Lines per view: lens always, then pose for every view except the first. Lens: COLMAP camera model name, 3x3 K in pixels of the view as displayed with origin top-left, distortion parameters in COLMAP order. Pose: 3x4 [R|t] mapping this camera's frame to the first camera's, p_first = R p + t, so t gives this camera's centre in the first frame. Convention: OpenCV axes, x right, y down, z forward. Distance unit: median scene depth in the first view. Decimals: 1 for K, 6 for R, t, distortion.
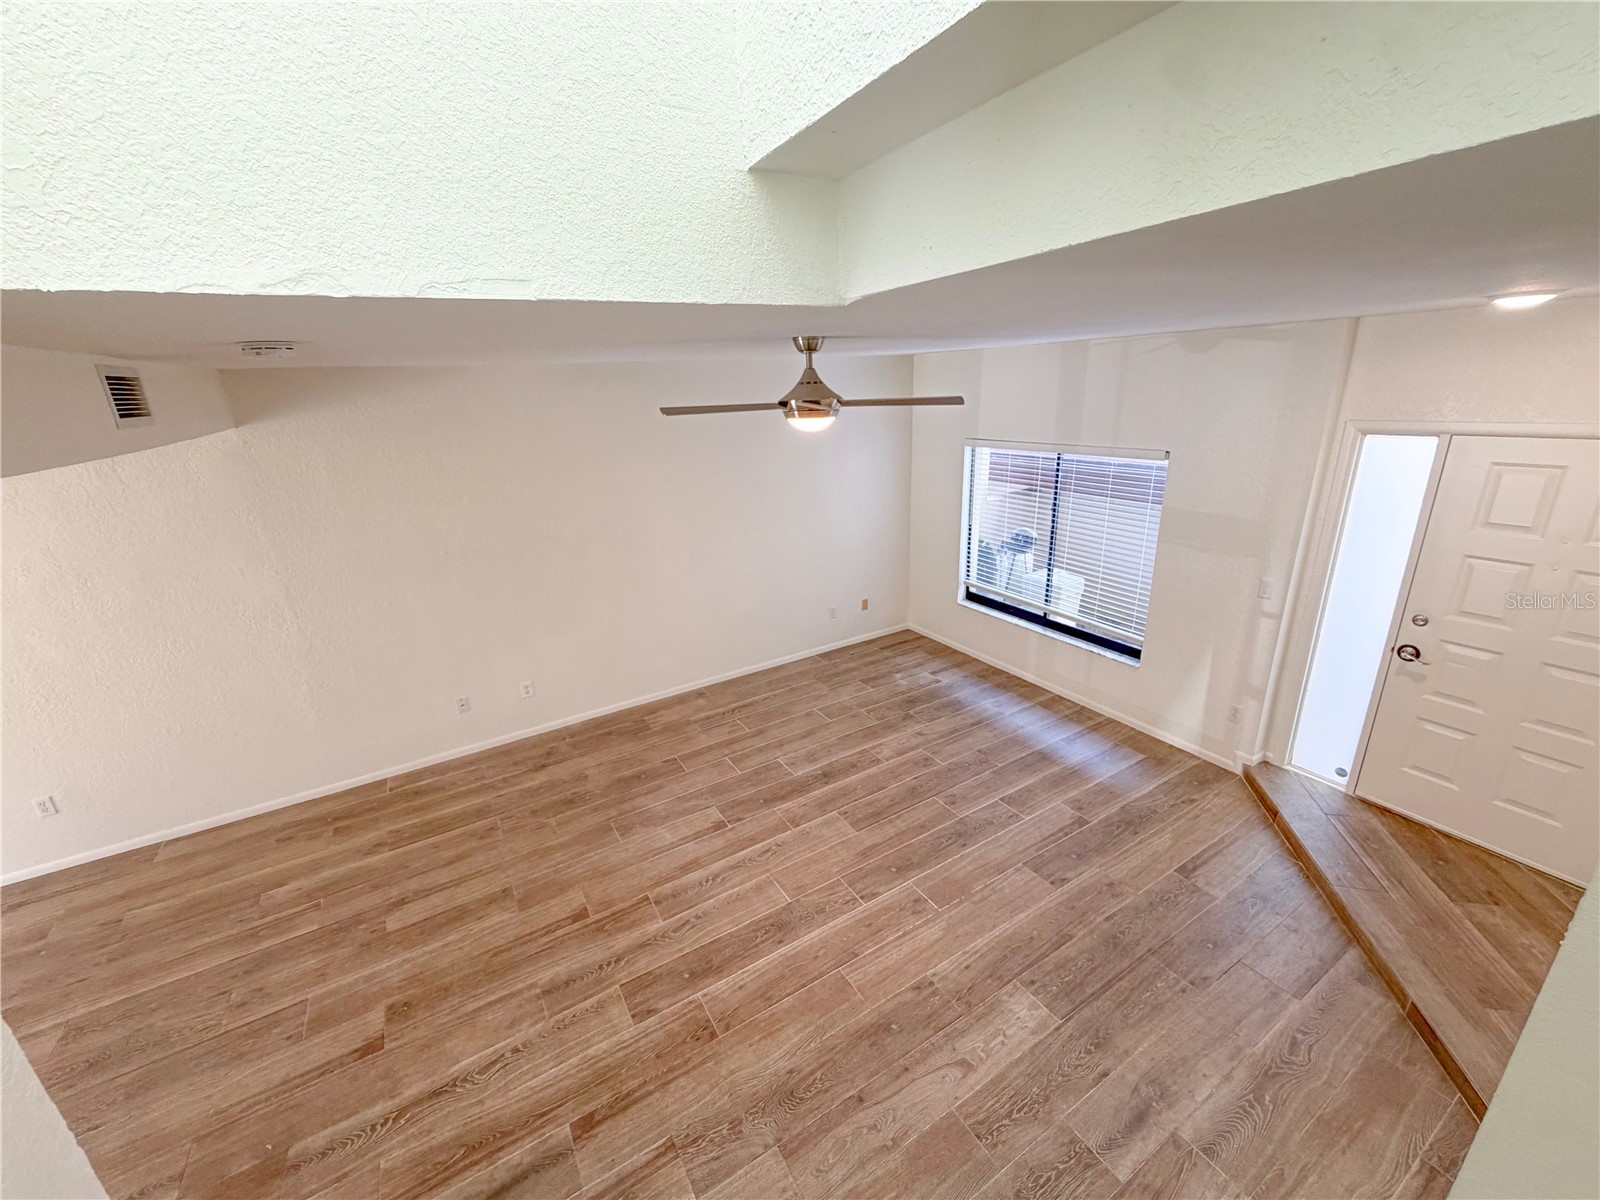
lens RADIAL K [[640.8, 0, 801.2], [0, 640.8, 597.9], [0, 0, 1]] dist [-0.000832, -0.000302]
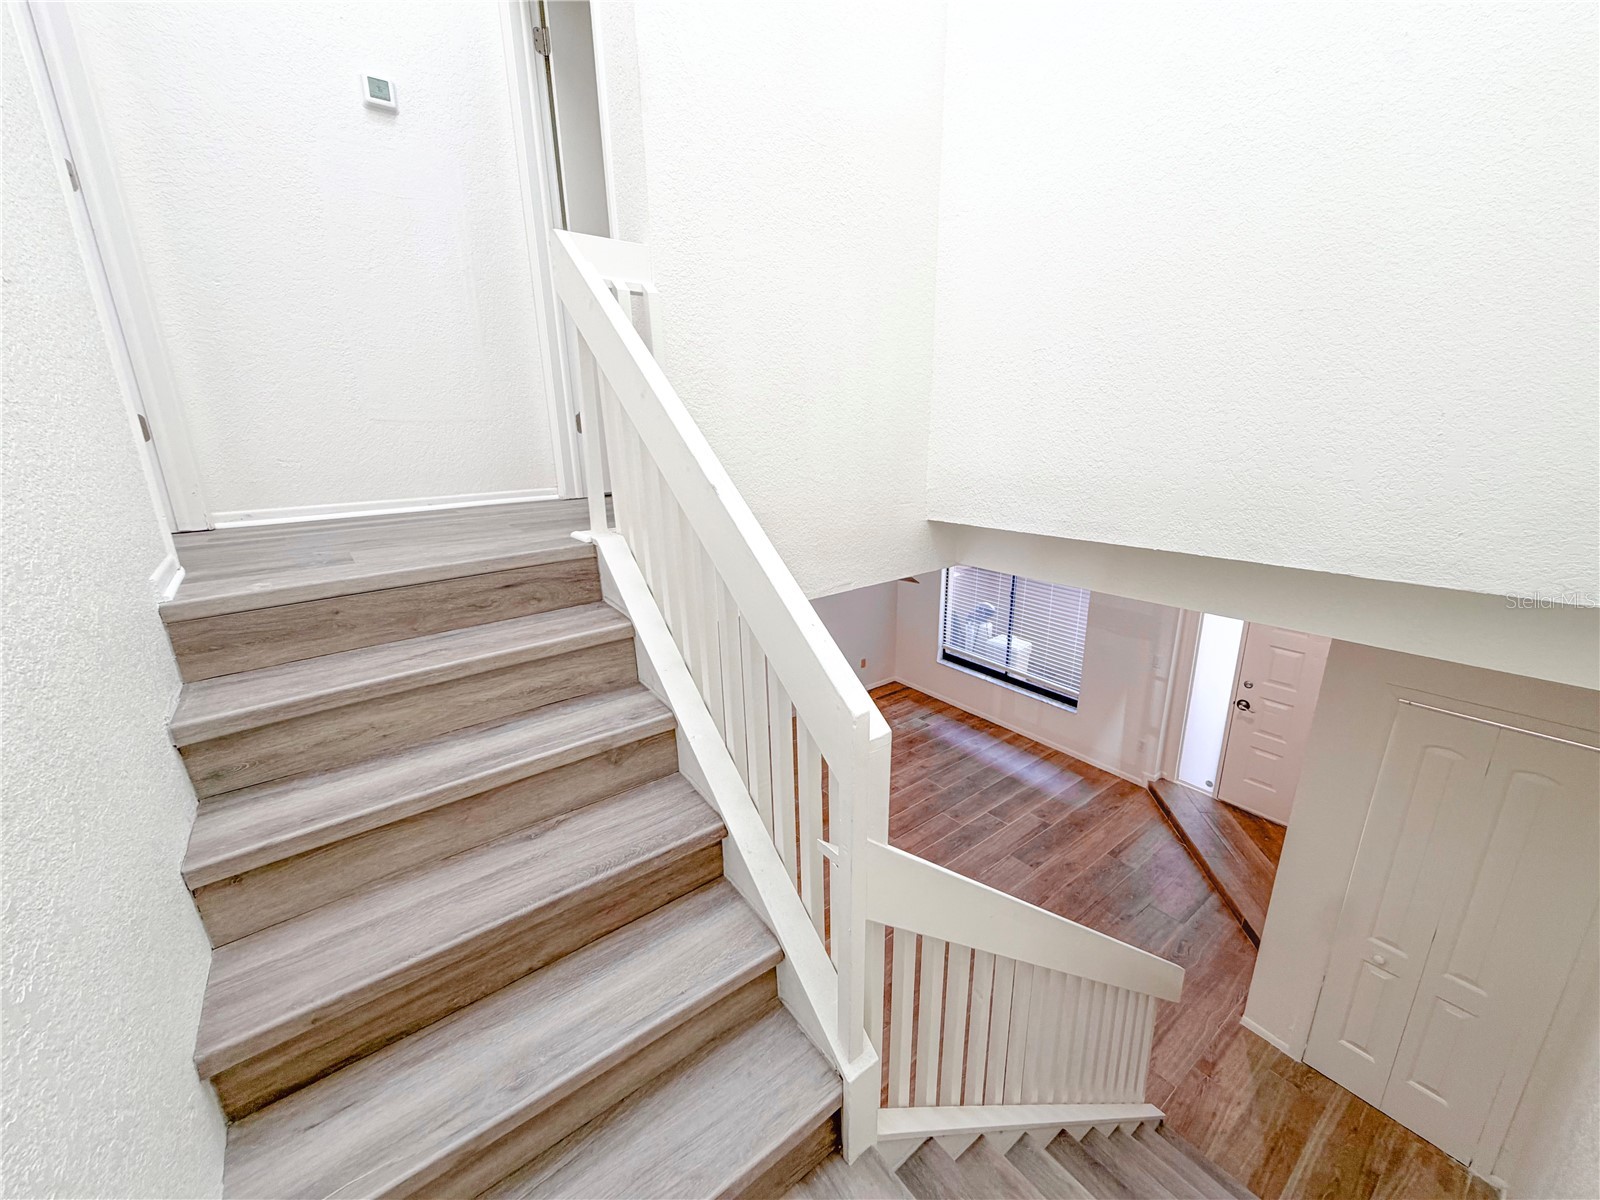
lens RADIAL K [[640.8, 0, 801.9], [0, 640.8, 596.8], [0, 0, 1]] dist [-0.000832, -0.000302]
pose [[0.993963, -0.006123, 0.109547, -0.251967], [0.011408, 0.998797, -0.047683, -0.098604], [-0.109123, 0.048645, 0.992837, -0.384457]]
